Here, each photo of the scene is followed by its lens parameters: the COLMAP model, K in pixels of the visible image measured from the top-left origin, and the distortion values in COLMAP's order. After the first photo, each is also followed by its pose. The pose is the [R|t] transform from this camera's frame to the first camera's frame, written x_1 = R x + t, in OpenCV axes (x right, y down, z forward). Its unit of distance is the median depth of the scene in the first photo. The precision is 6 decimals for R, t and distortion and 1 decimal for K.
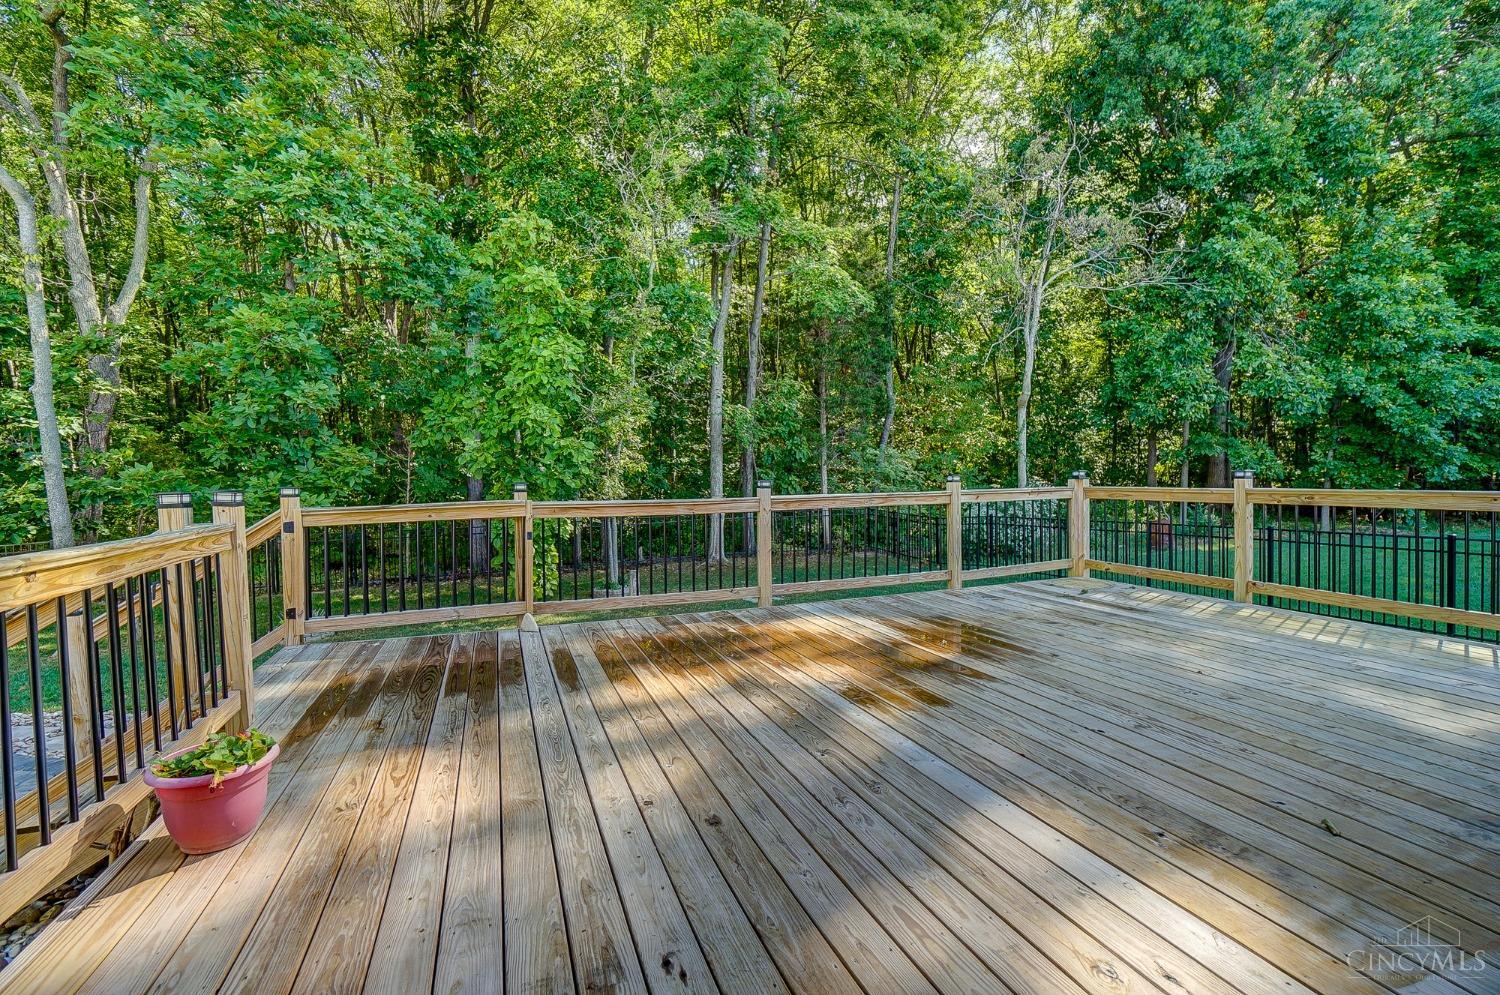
lens RADIAL K [[660.4, 0, 744.9], [0, 660.4, 487.3], [0, 0, 1]] dist [-0.064421, 0.024097]
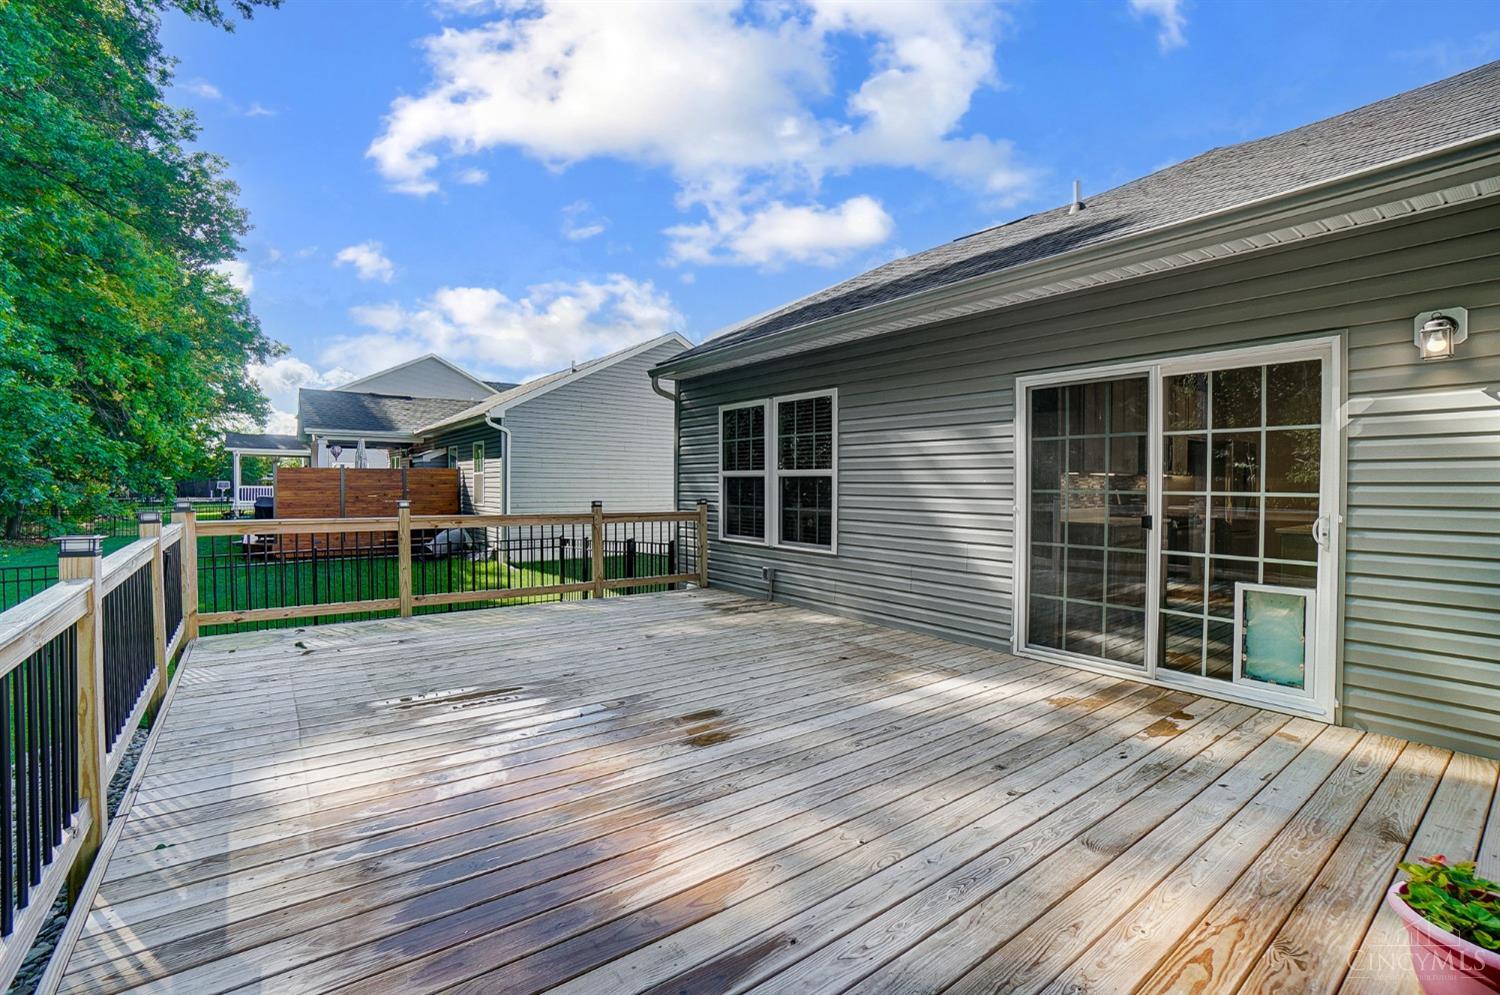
lens RADIAL K [[660.4, 0, 744.9], [0, 660.4, 487.3], [0, 0, 1]] dist [-0.064421, 0.024097]
pose [[-0.283807, 0.008819, 0.958841, -1.070550], [0.018026, 0.999830, -0.003861, -0.070358], [-0.958712, 0.016188, -0.283918, 1.677462]]
